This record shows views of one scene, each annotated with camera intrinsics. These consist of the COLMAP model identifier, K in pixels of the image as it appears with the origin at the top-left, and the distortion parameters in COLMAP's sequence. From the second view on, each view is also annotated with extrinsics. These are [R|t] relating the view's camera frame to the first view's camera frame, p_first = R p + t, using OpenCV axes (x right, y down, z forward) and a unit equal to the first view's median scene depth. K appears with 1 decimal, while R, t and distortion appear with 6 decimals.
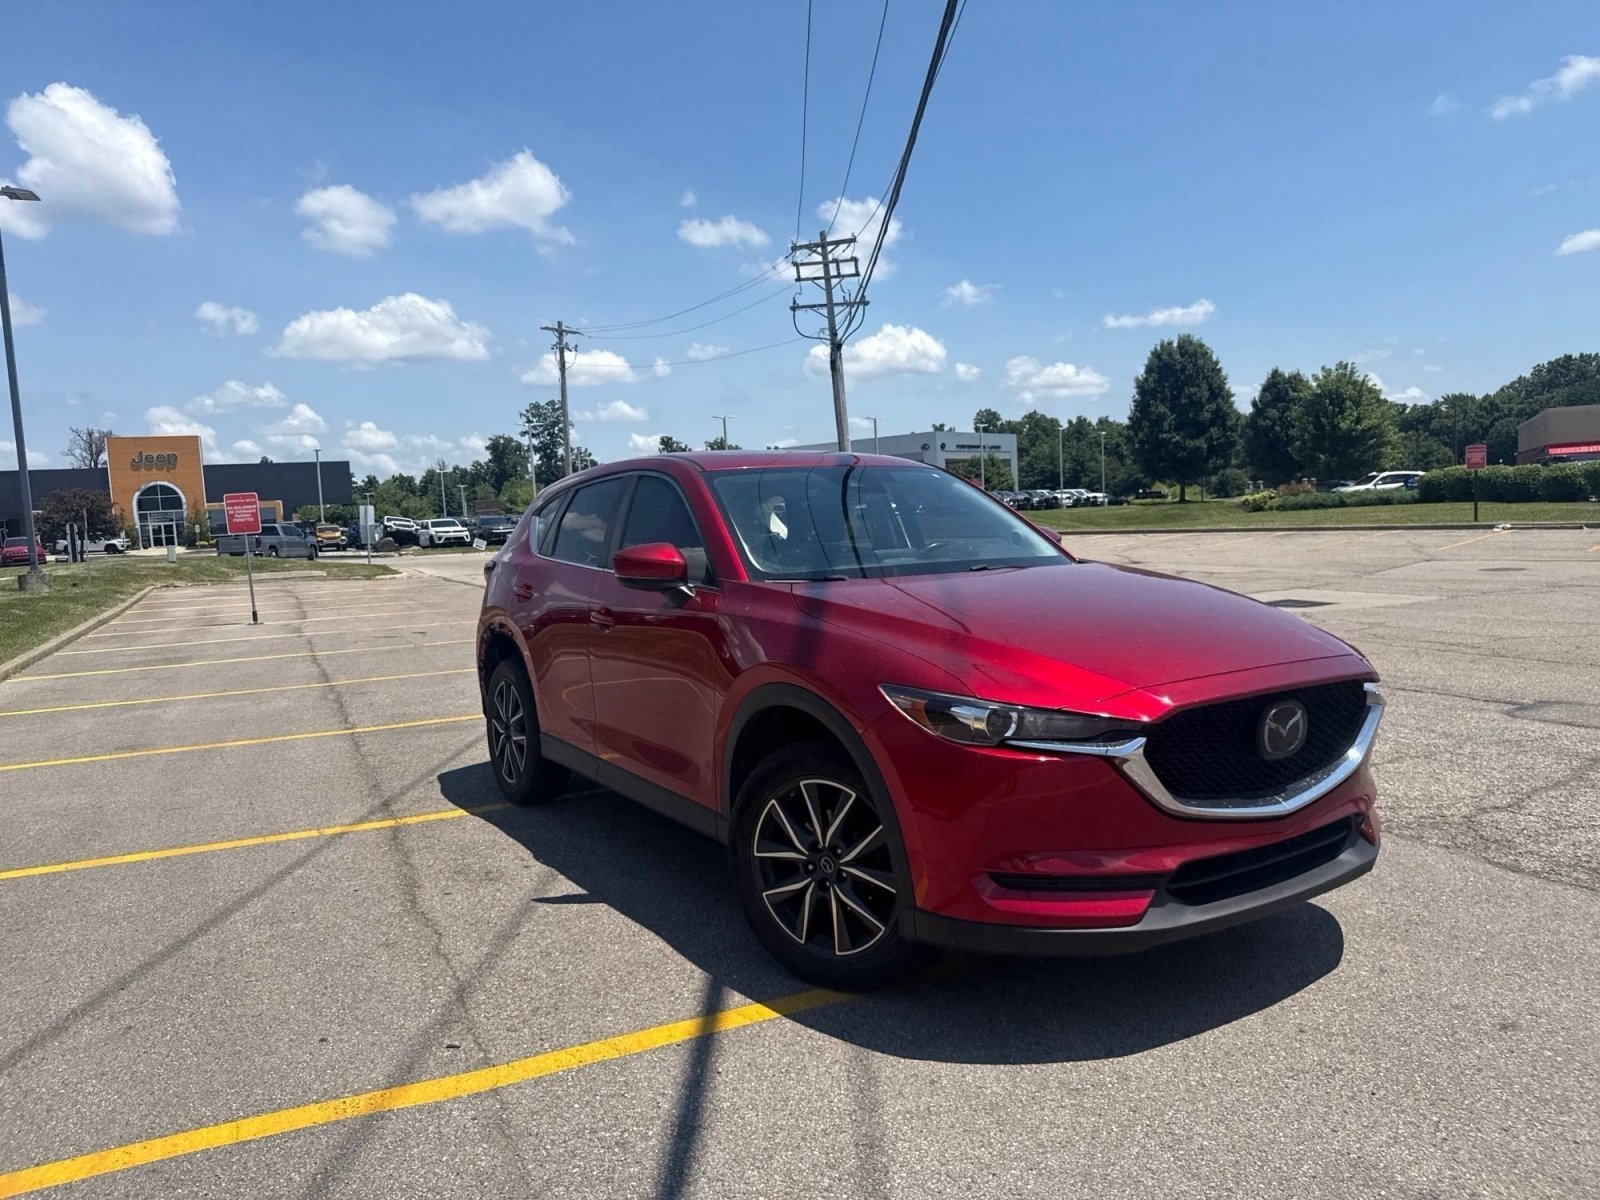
lens RADIAL K [[1120.1, 0, 799.6], [0, 1120.1, 609.8], [0, 0, 1]] dist [0.098915, -0.134089]
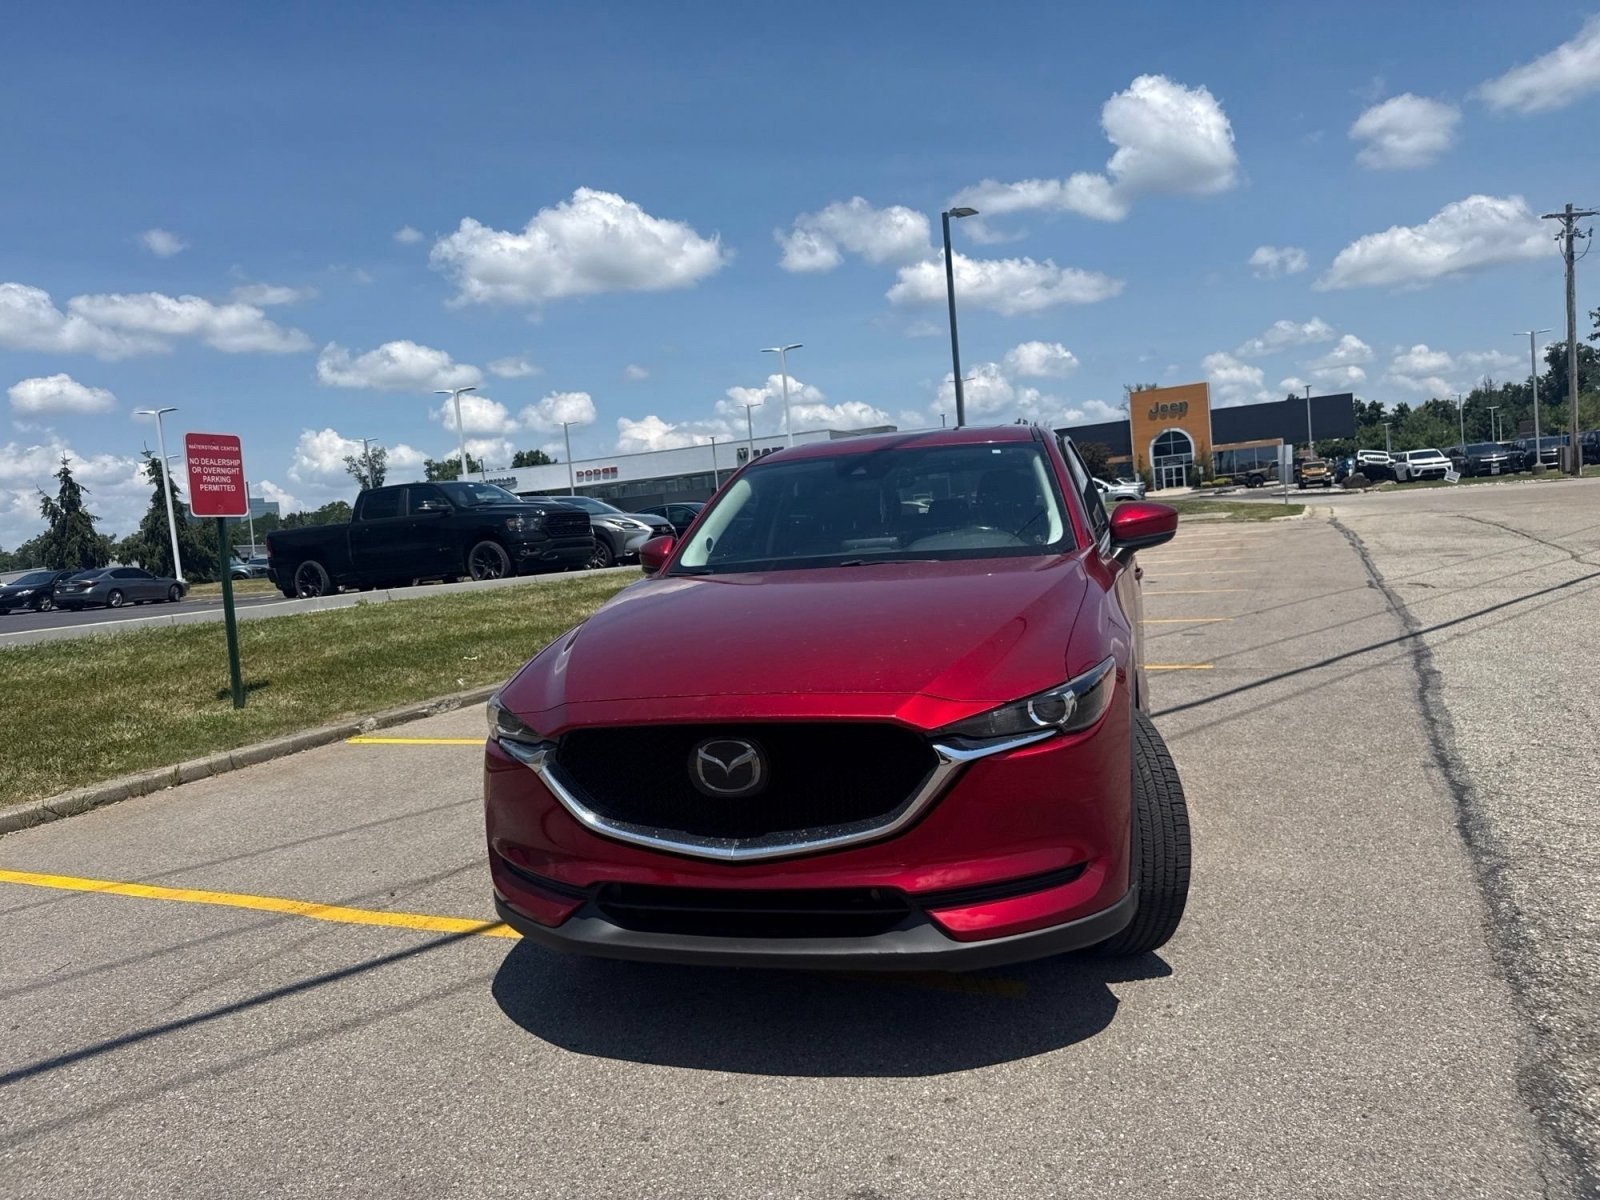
lens RADIAL K [[1123.1, 0, 807.0], [0, 1123.1, 601.8], [0, 0, 1]] dist [0.057073, -0.077488]
pose [[0.654244, 0.046450, -0.754856, 0.066052], [-0.007967, 0.998480, 0.054536, -0.004315], [0.756242, -0.029666, 0.653620, 0.027336]]
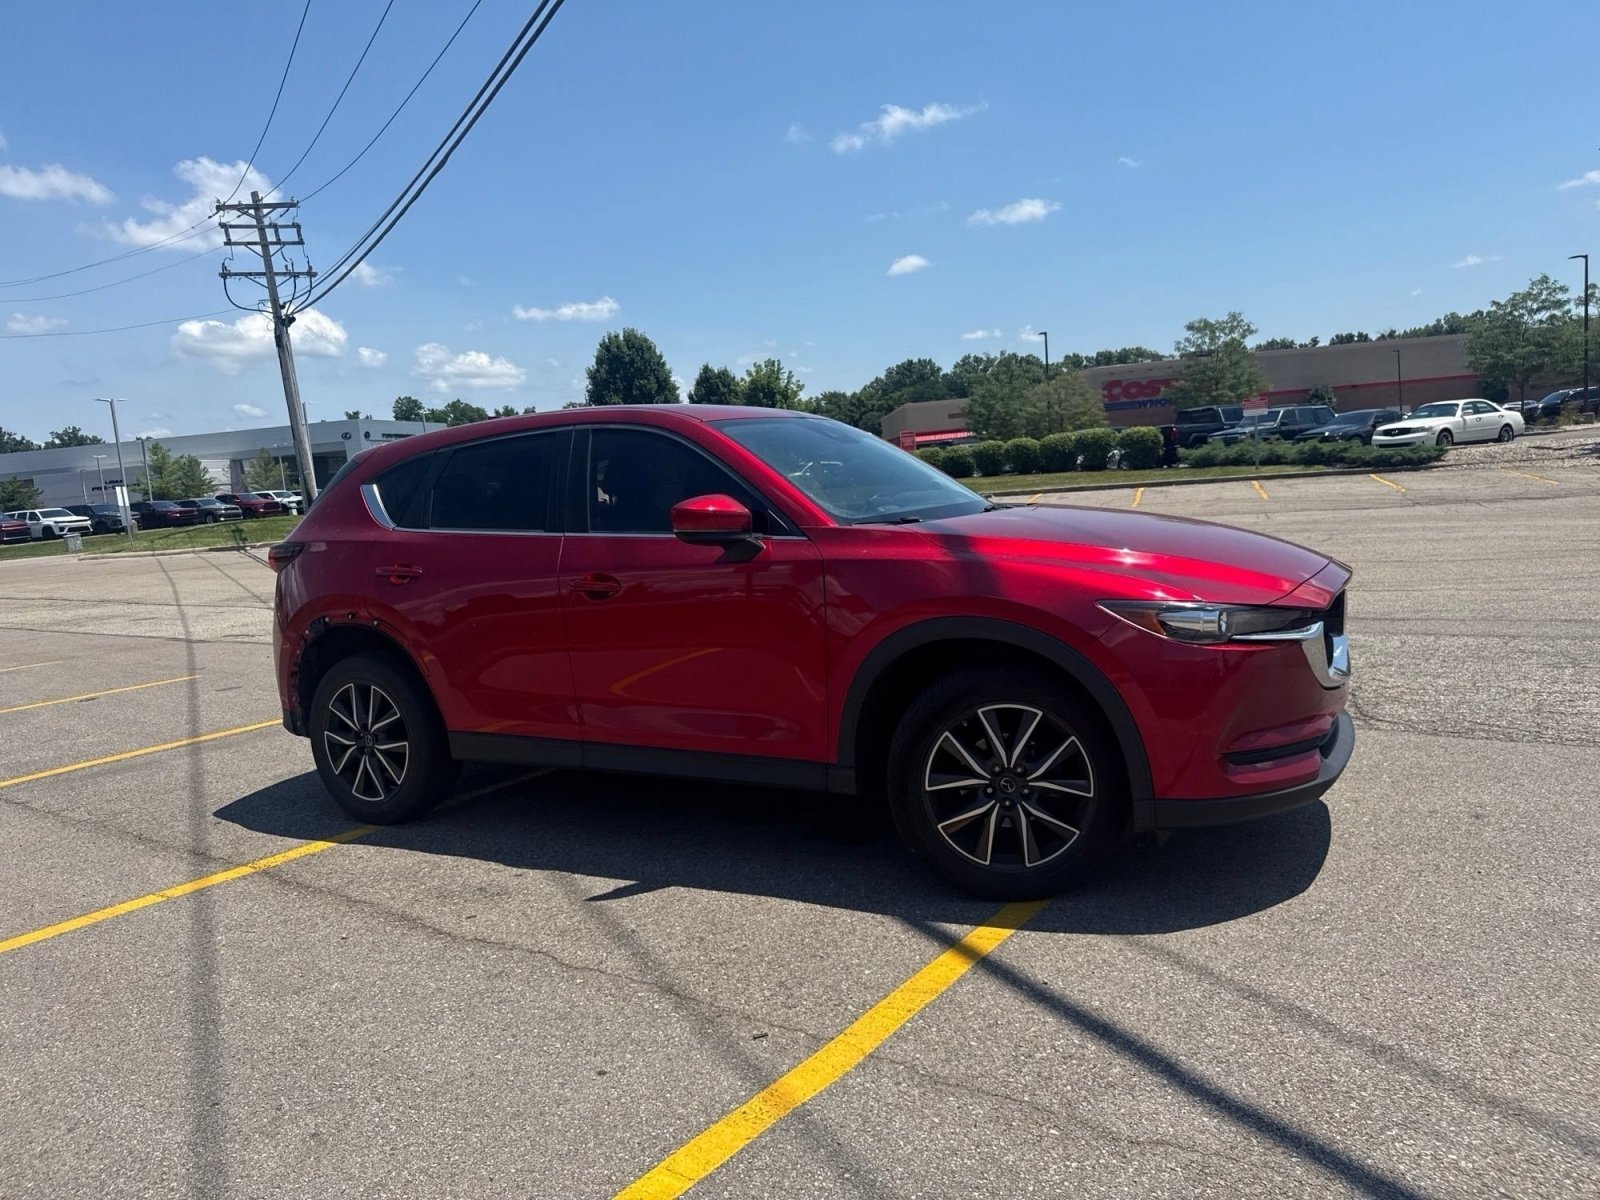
lens RADIAL K [[1121.1, 0, 804.6], [0, 1121.1, 596.8], [0, 0, 1]] dist [0.120567, -0.189237]
pose [[0.876277, -0.074901, 0.475949, -0.040369], [0.076743, 0.996929, 0.015595, 0.001264], [-0.475656, 0.022860, 0.879334, 0.010073]]
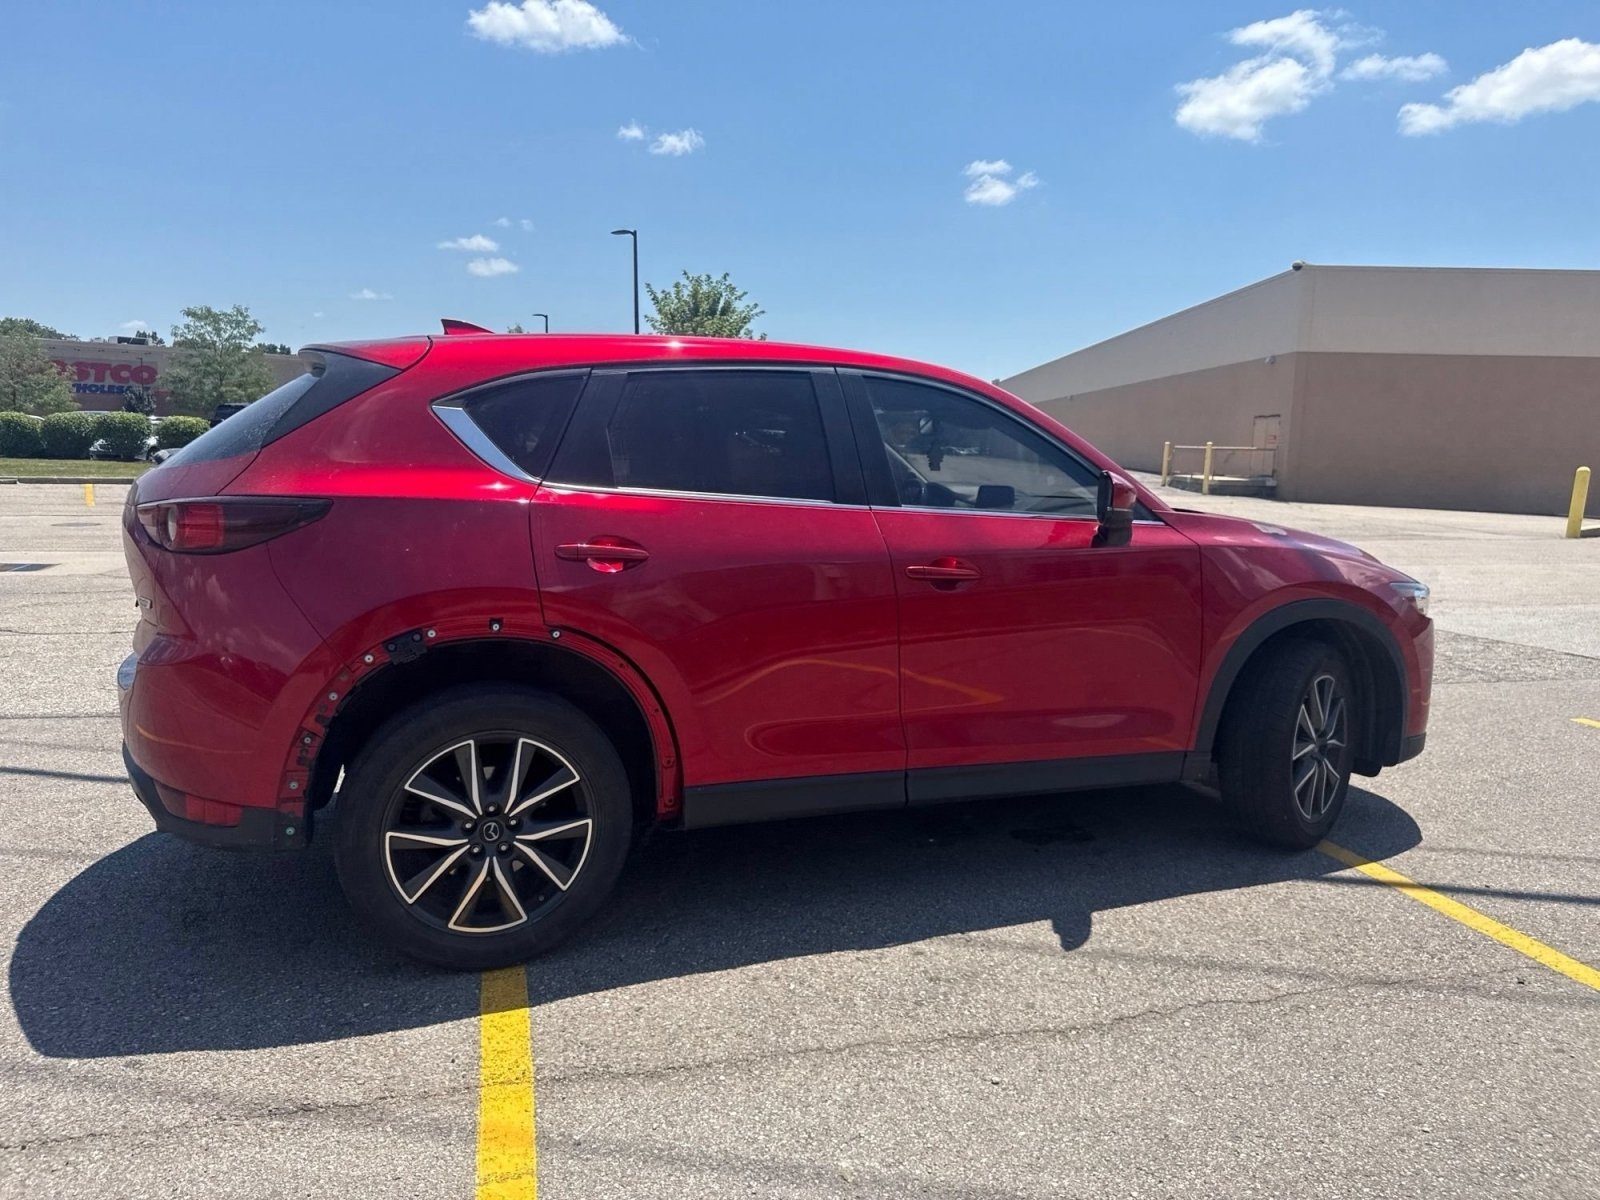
lens RADIAL K [[1137.8, 0, 811.1], [0, 1137.8, 602.9], [0, 0, 1]] dist [0.023543, -0.029809]
pose [[0.166709, -0.081277, 0.982651, -0.079705], [0.052527, 0.995914, 0.073463, -0.002796], [-0.984606, 0.039369, 0.170297, 0.083762]]
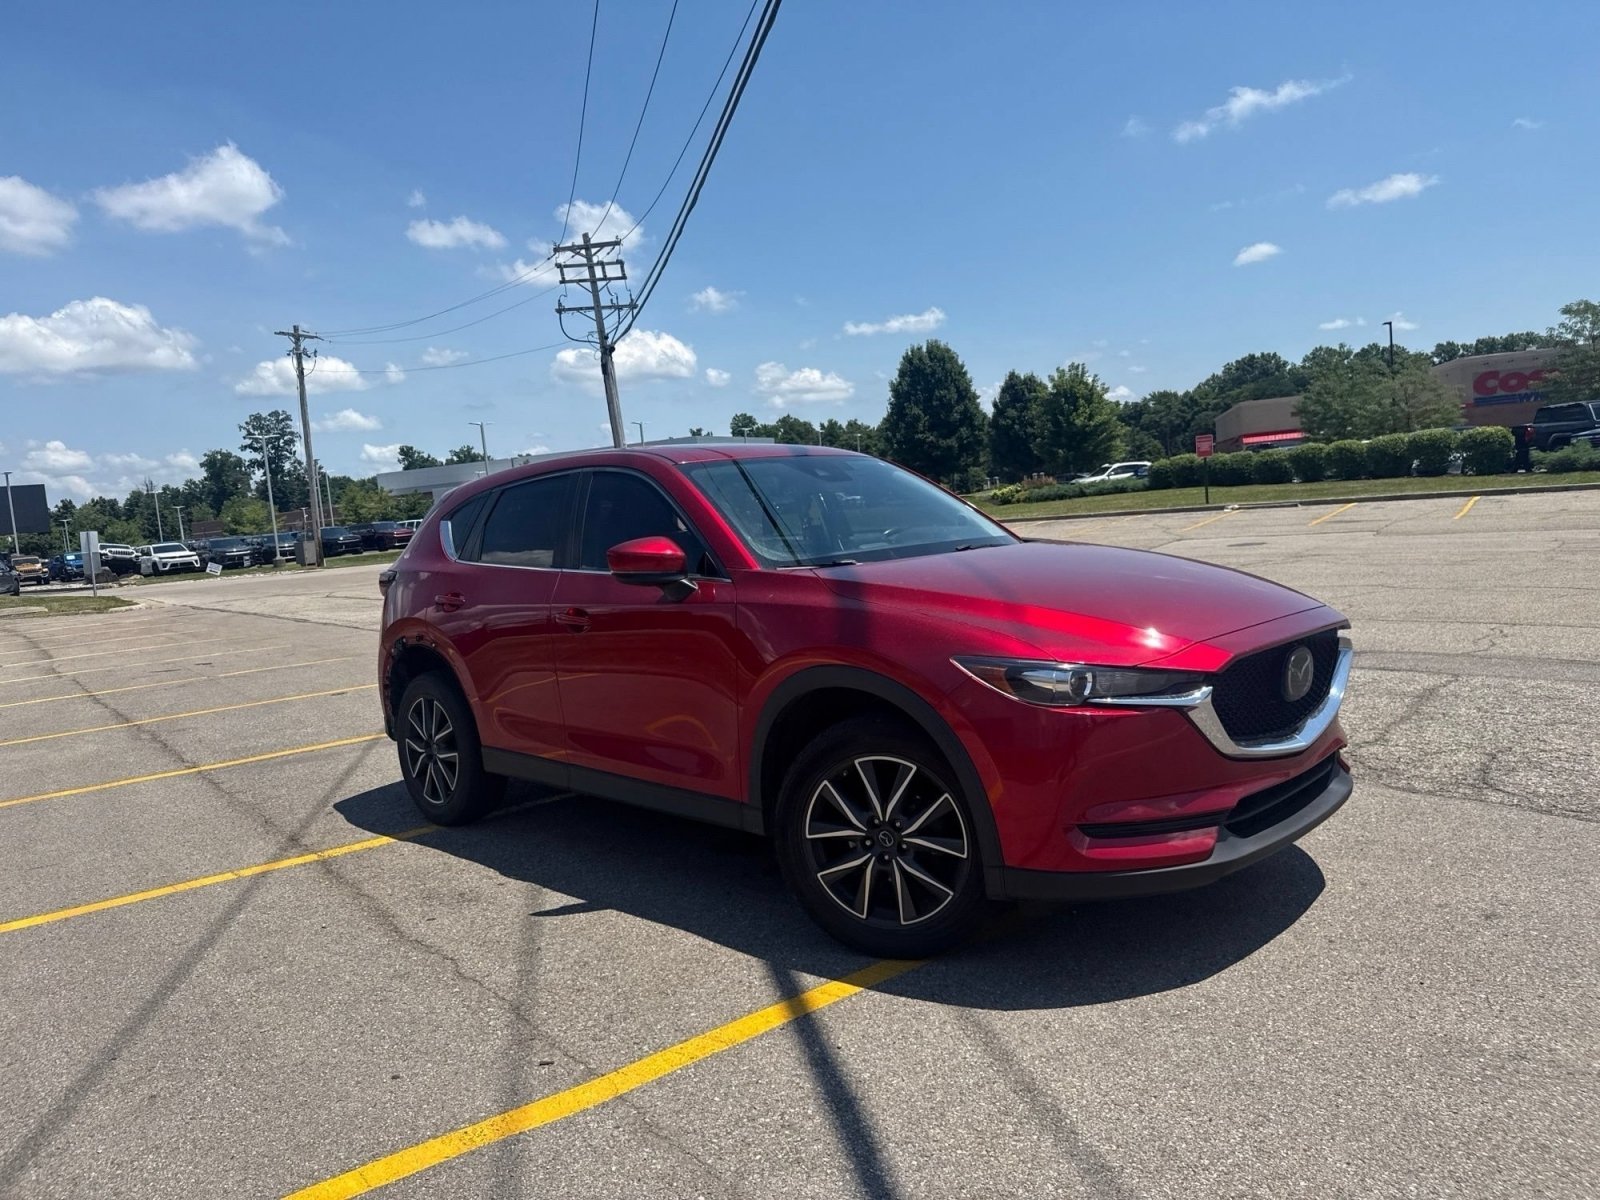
lens RADIAL K [[1115.3, 0, 807.4], [0, 1115.3, 618.5], [0, 0, 1]] dist [0.110776, -0.158345]
pose [[0.975124, -0.057638, 0.214034, -0.016104], [0.056948, 0.998333, 0.009397, 0.000807], [-0.214219, 0.003025, 0.976781, 0.001172]]
